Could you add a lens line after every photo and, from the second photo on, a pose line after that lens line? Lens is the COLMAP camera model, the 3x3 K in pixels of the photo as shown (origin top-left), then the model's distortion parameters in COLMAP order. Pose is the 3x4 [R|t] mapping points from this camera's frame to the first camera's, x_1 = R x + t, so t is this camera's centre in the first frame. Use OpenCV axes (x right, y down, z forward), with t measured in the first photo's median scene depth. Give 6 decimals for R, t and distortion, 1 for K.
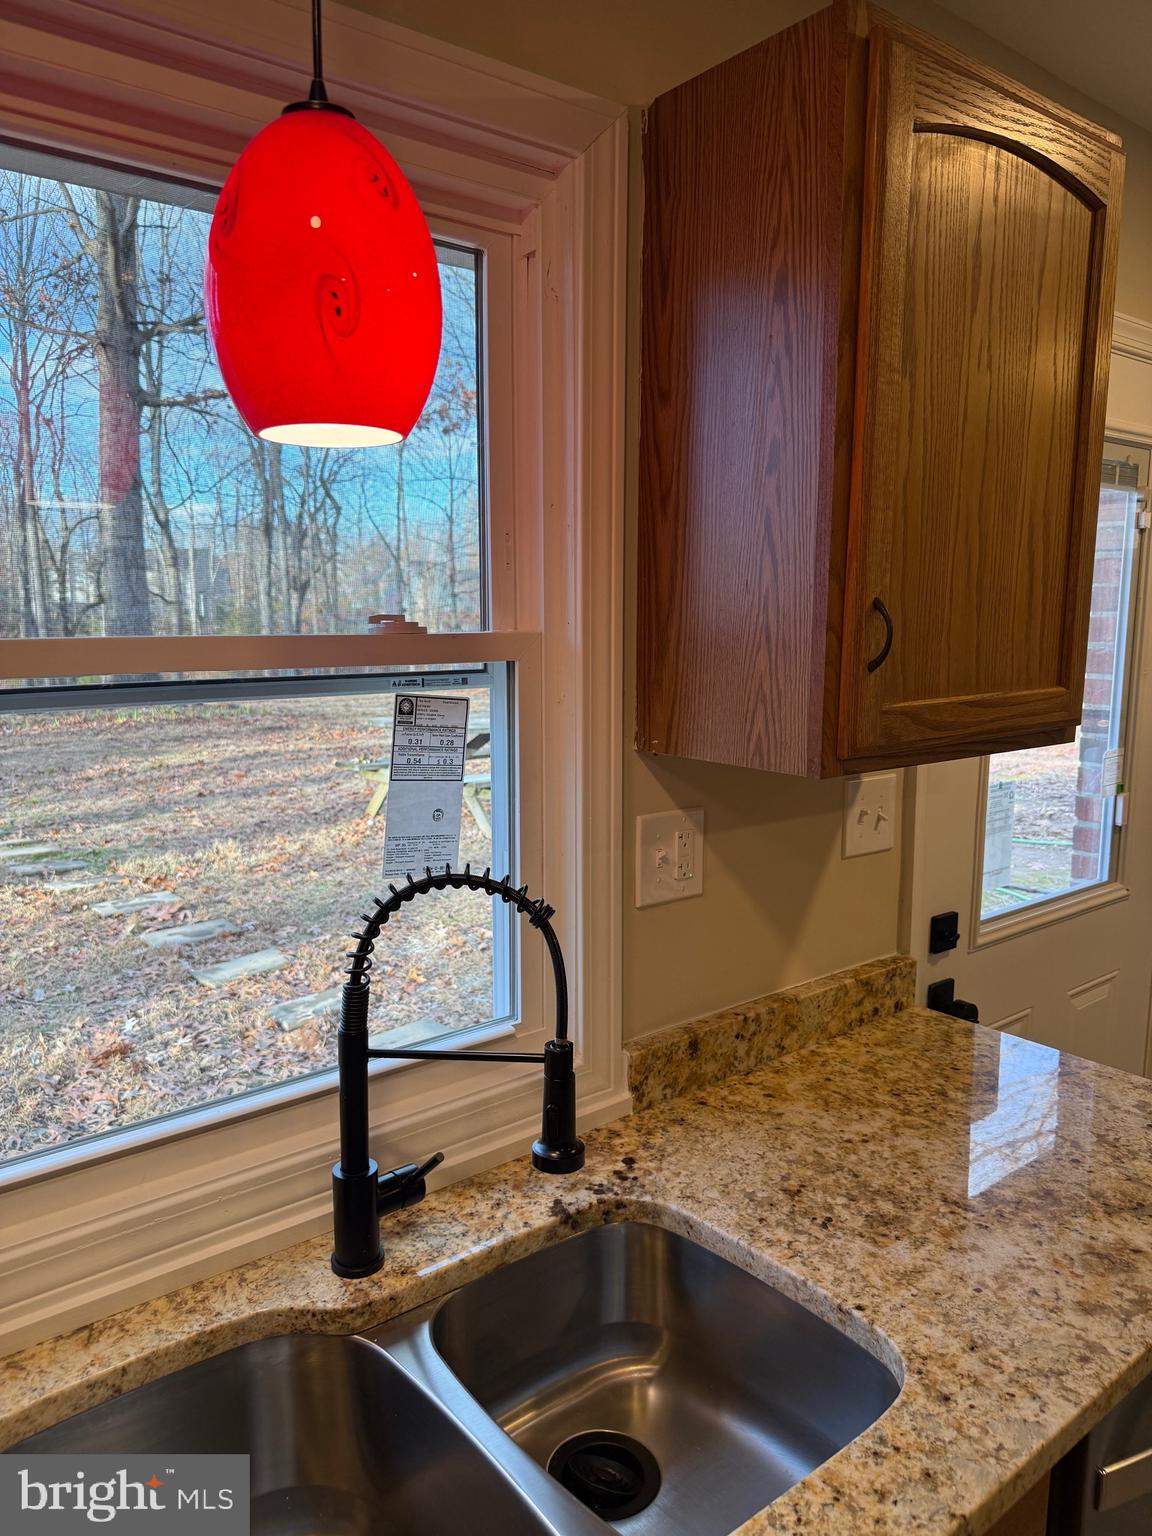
lens RADIAL K [[1088.7, 0, 576.8], [0, 1088.7, 775.6], [0, 0, 1]] dist [0.053140, -0.068253]
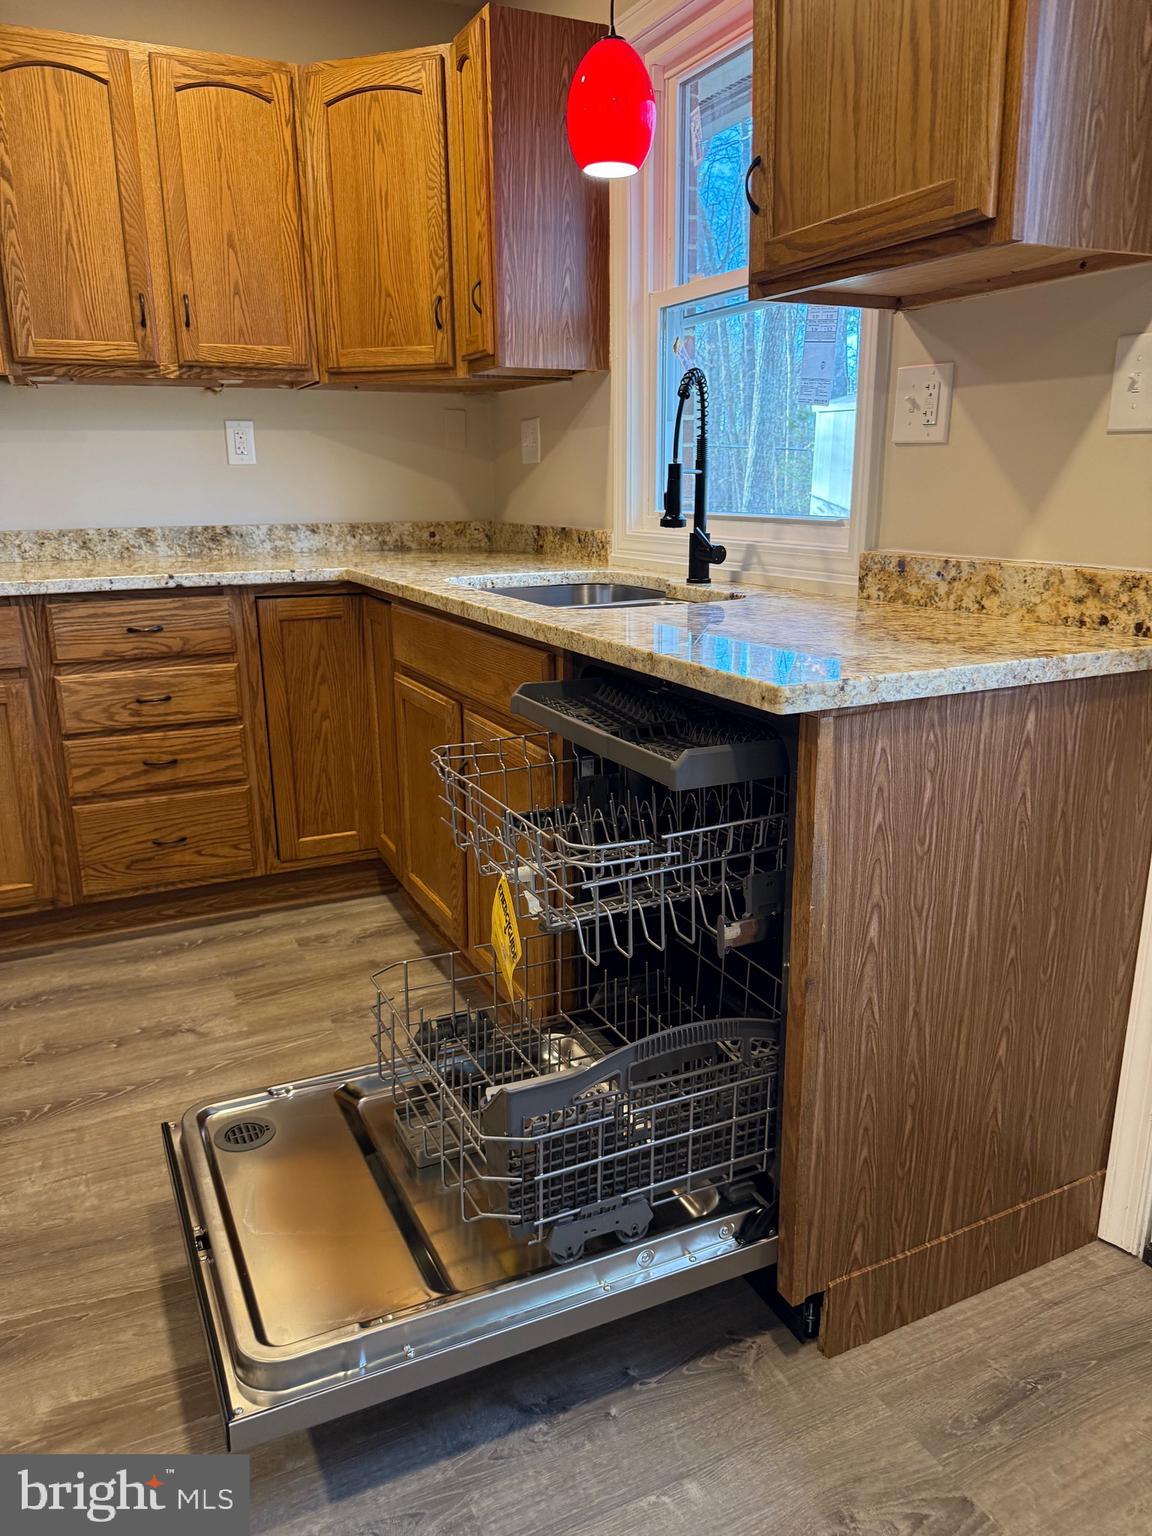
lens RADIAL K [[1088.7, 0, 579.5], [0, 1088.7, 769.5], [0, 0, 1]] dist [0.053140, -0.068253]
pose [[-0.220974, 0.257761, -0.940601, 1.400415], [-0.141332, 0.945798, 0.292389, 0.151227], [0.964985, 0.197548, -0.172567, 0.889531]]
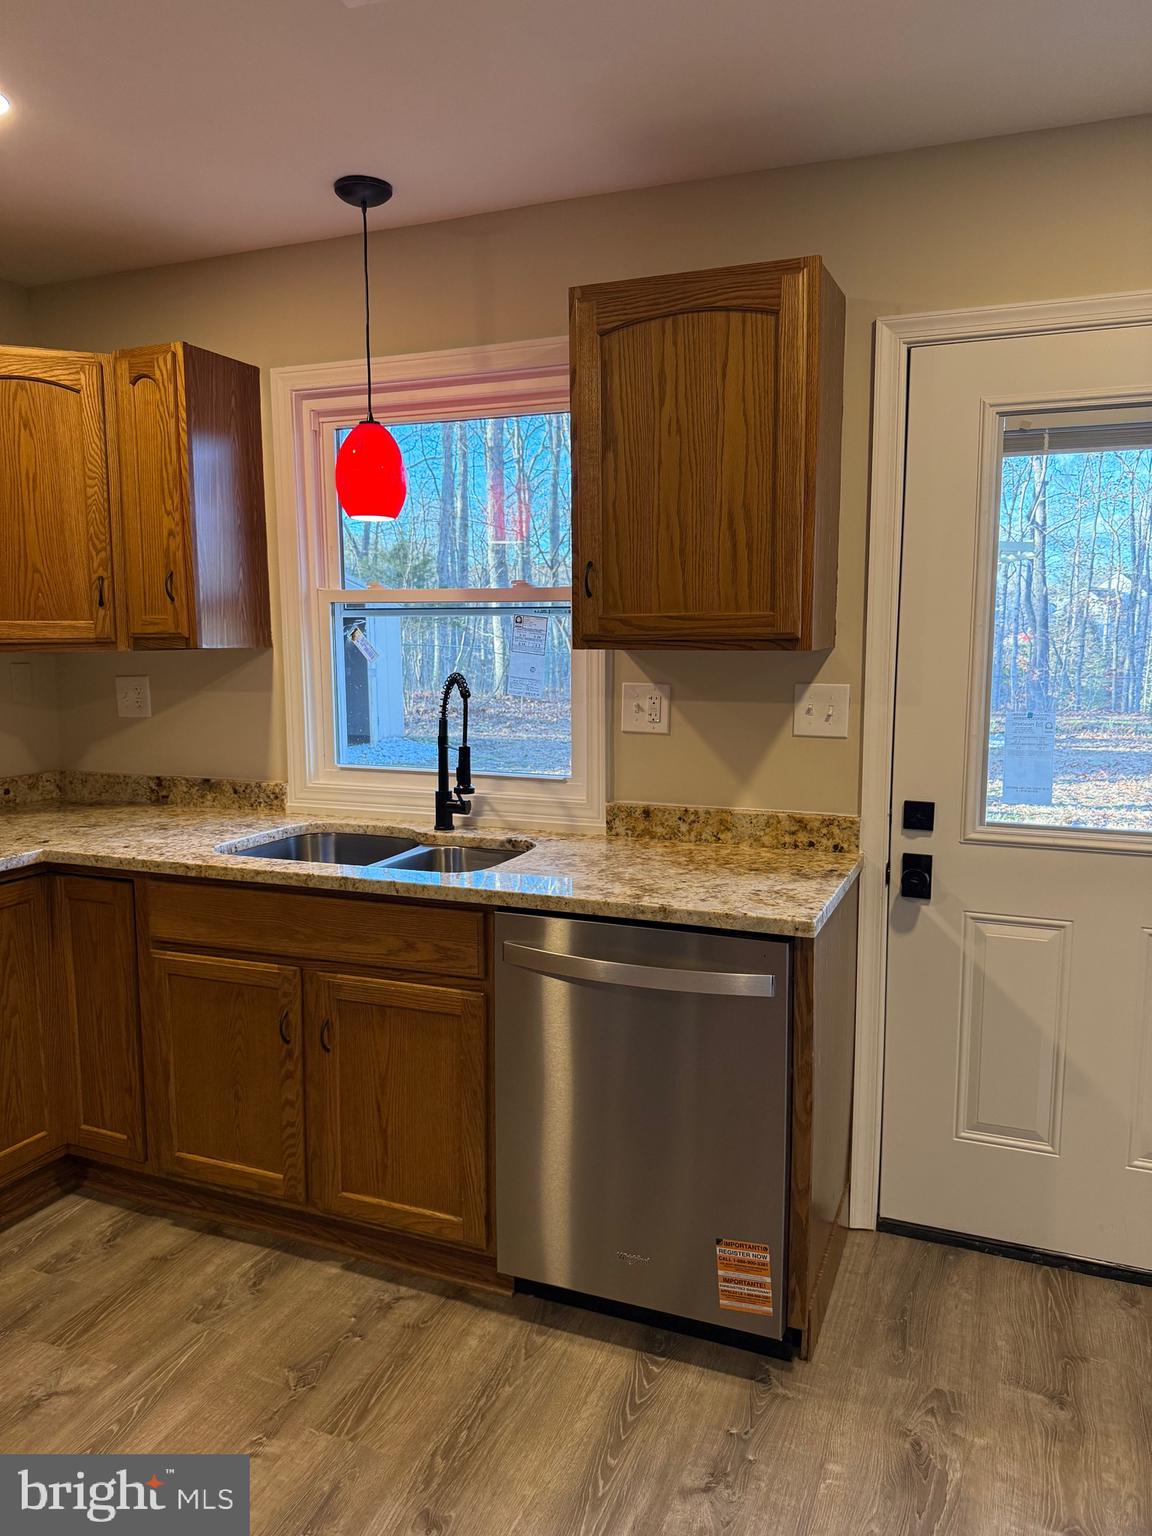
lens RADIAL K [[1088.7, 0, 577.9], [0, 1088.7, 763.2], [0, 0, 1]] dist [0.053140, -0.068253]
pose [[0.489334, 0.107361, -0.865463, 1.586223], [-0.133652, 0.989902, 0.047231, 0.092711], [0.861794, 0.092559, 0.498741, -0.013305]]
